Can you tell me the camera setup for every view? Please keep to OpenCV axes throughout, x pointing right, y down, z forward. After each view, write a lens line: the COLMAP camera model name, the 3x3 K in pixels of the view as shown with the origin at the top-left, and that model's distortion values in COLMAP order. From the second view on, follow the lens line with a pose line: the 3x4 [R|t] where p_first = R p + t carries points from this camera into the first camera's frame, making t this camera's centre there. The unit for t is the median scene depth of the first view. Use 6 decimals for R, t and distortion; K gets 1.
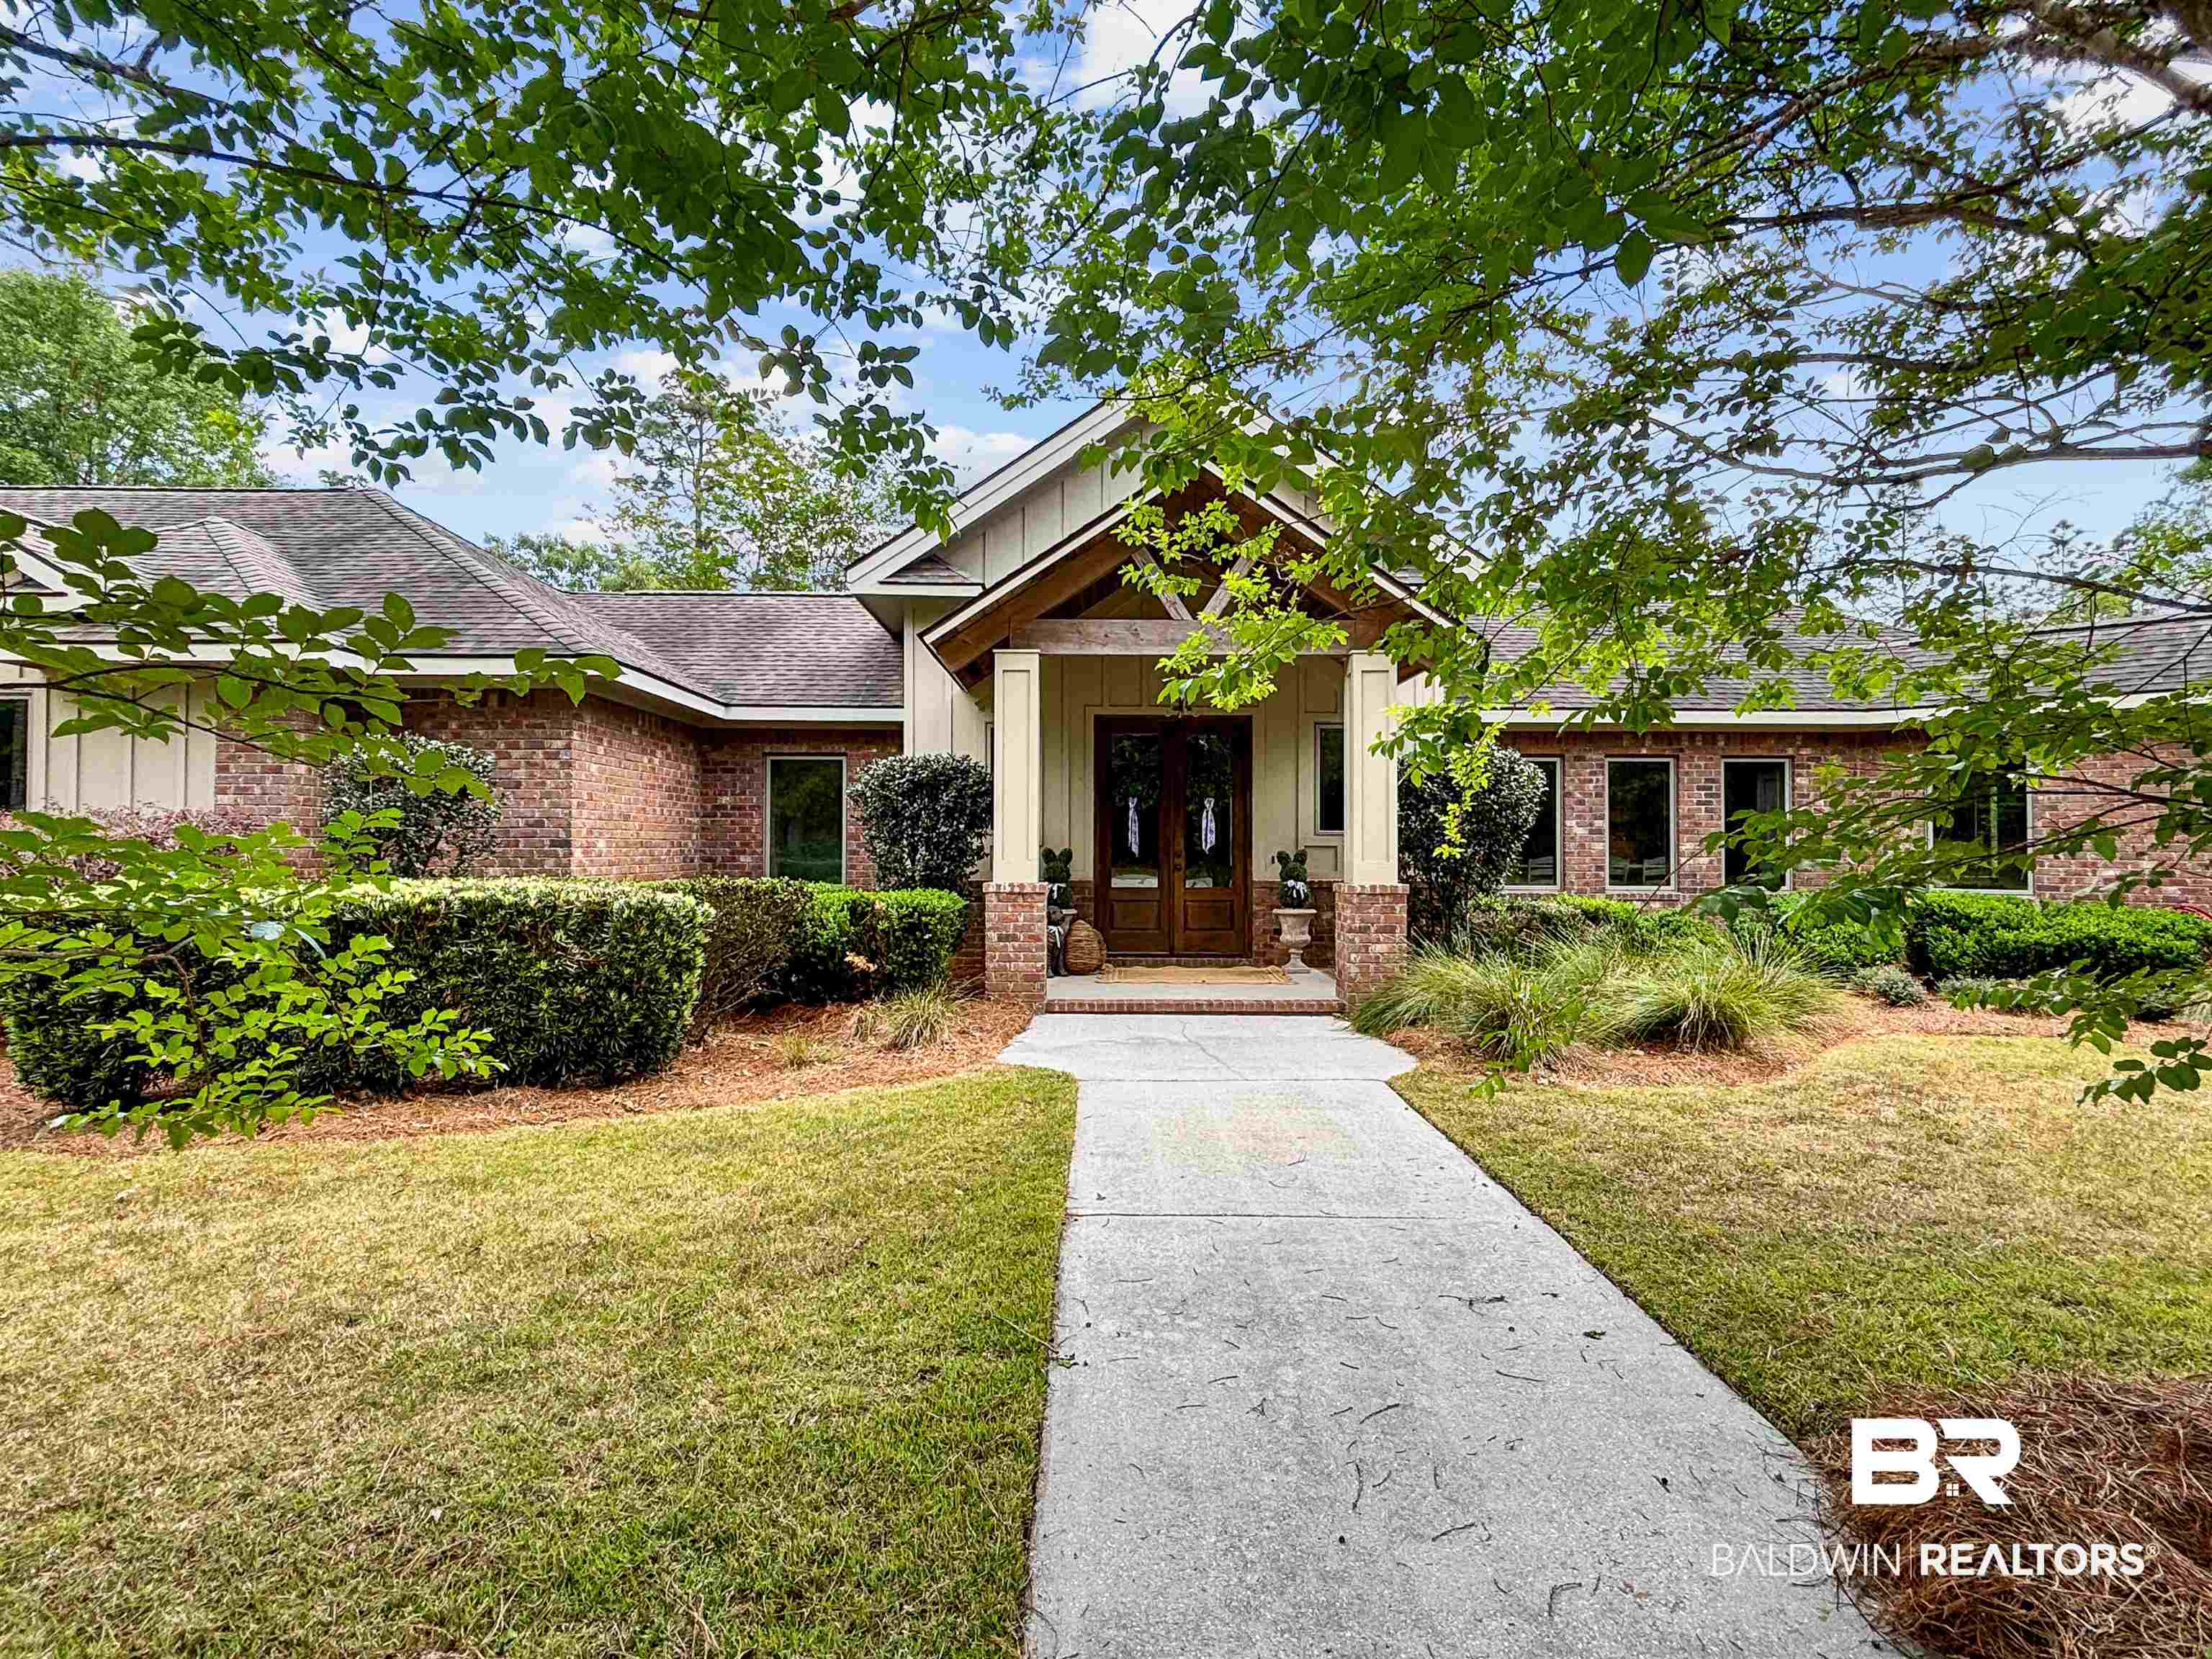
lens RADIAL K [[1143.6, 0, 1106.0], [0, 1143.6, 829.5], [0, 0, 1]] dist [0.018804, -0.000293]
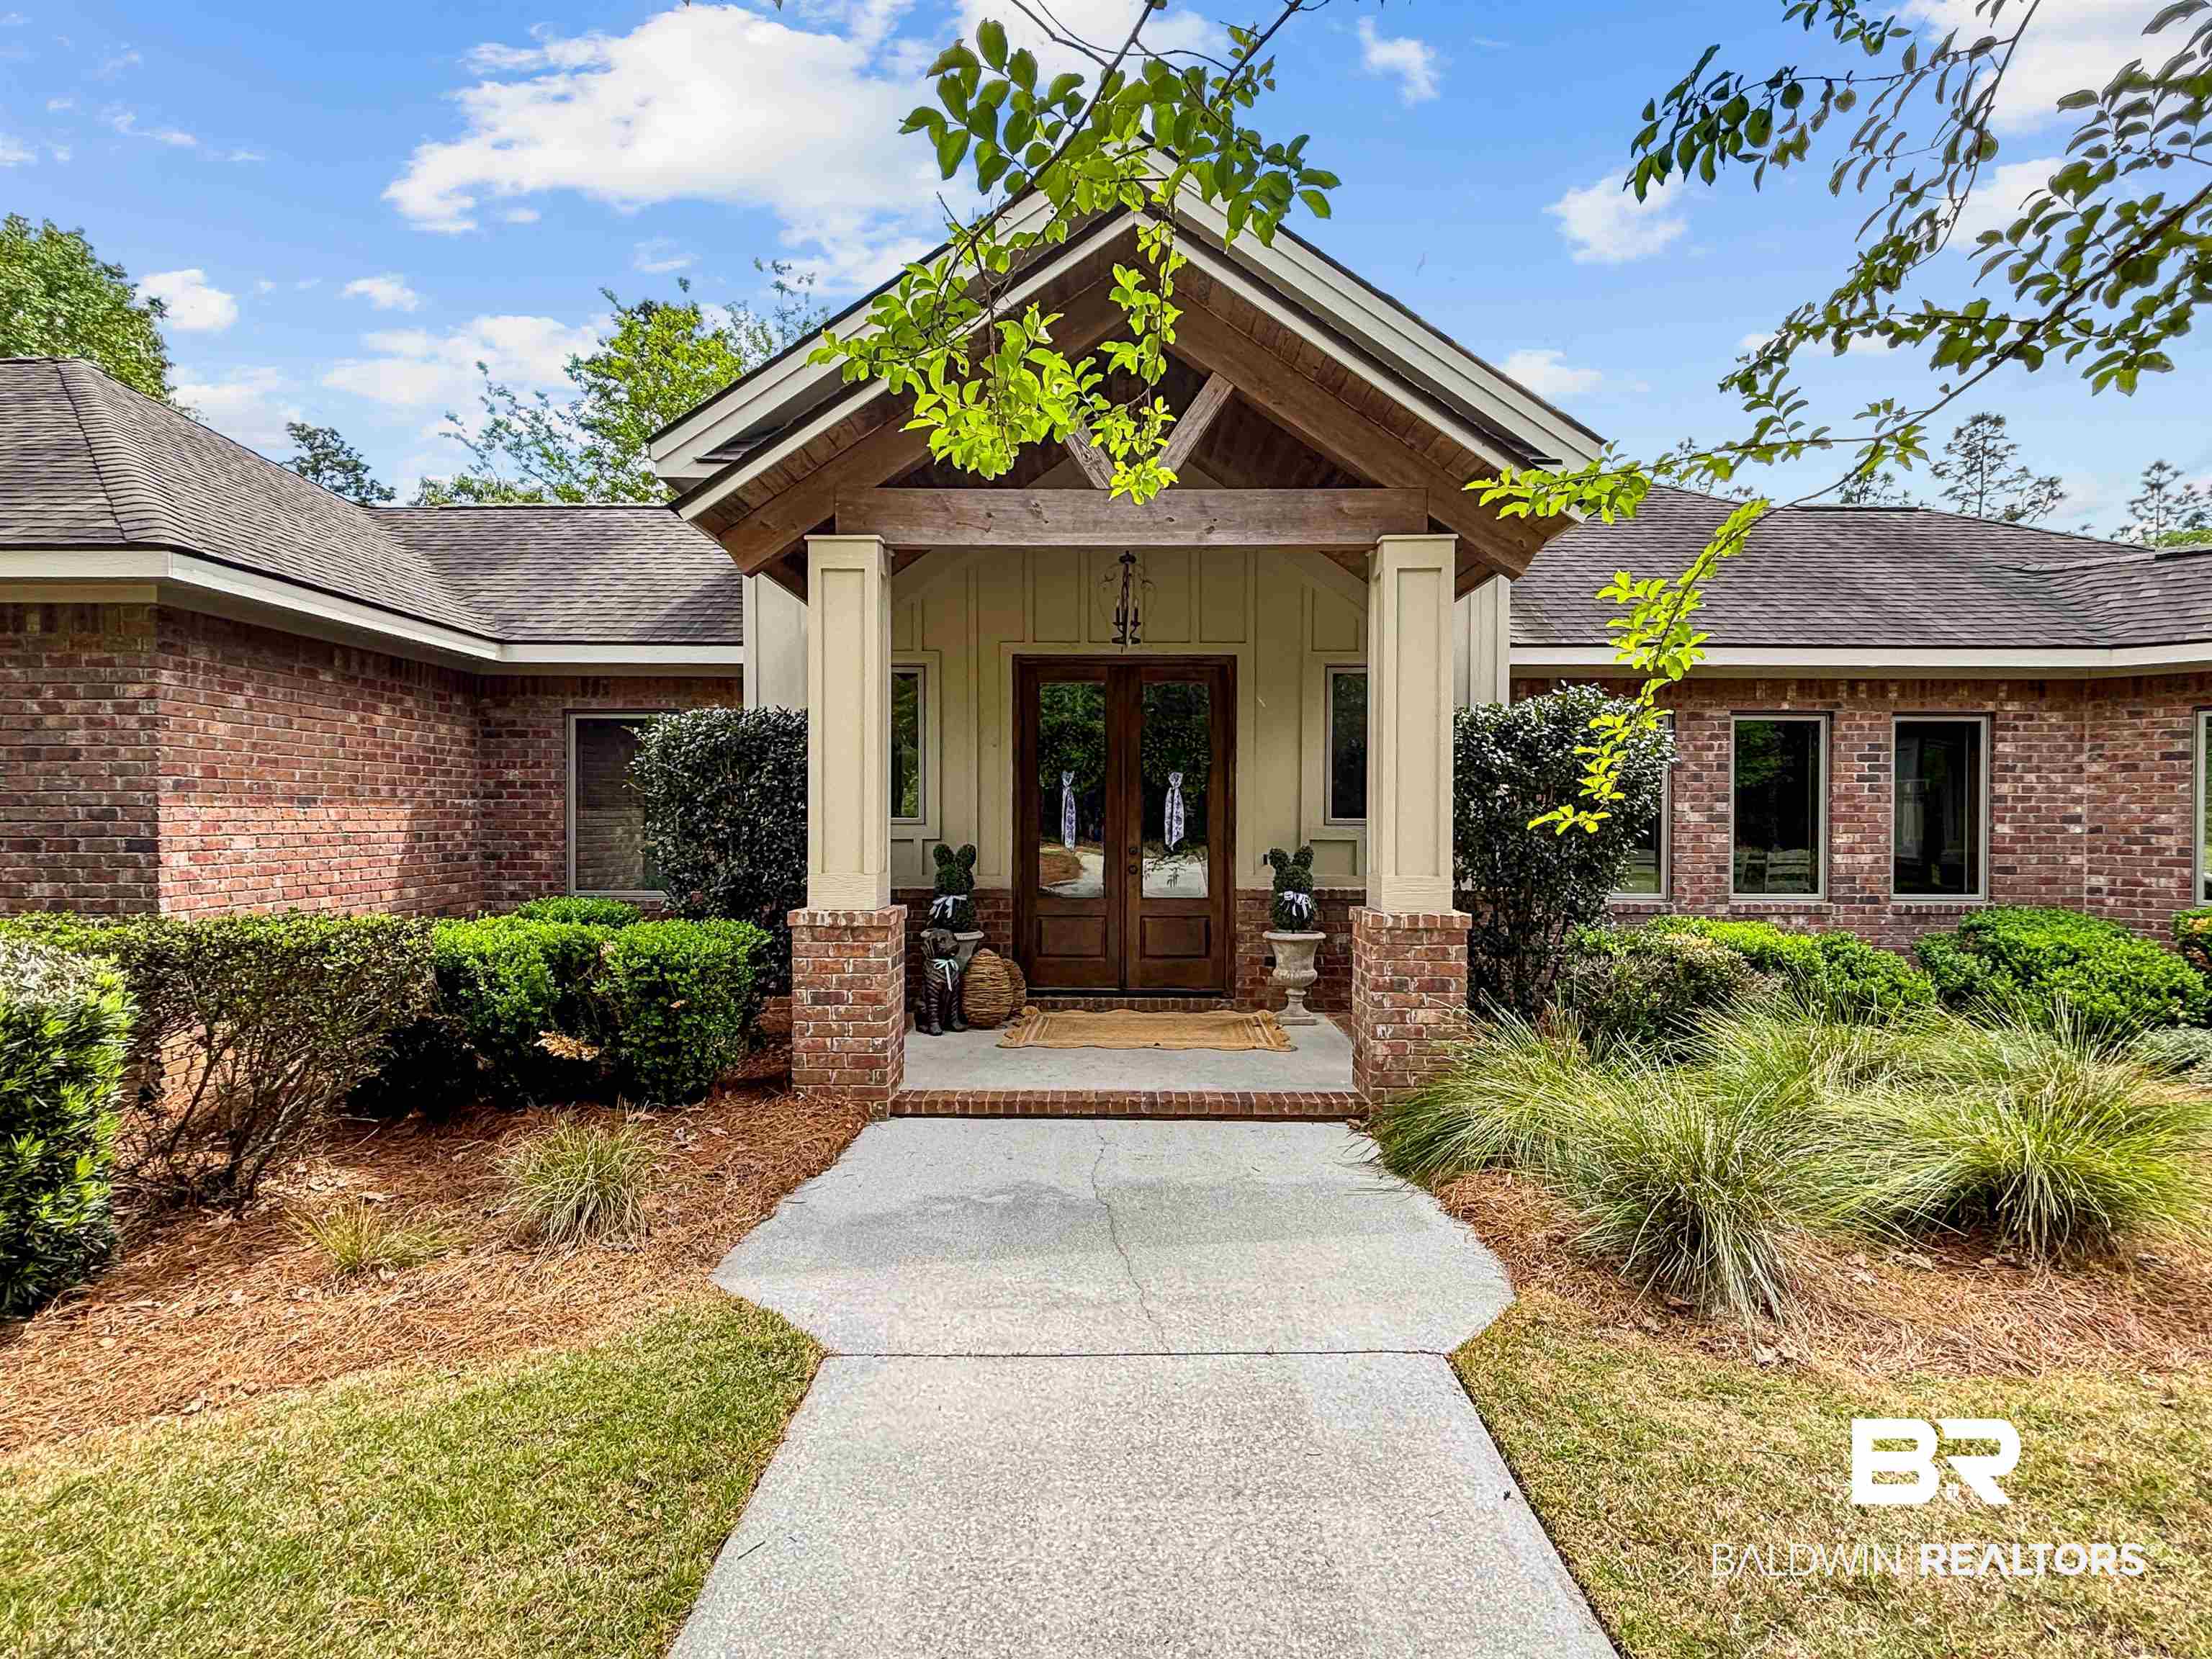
lens RADIAL K [[1134.1, 0, 1108.2], [0, 1134.1, 844.2], [0, 0, 1]] dist [0.026511, -0.033021]
pose [[0.999884, 0.000702, -0.015210, 0.062035], [-0.000086, 0.999182, 0.040433, -0.012019], [0.015226, -0.040427, 0.999066, 0.309695]]
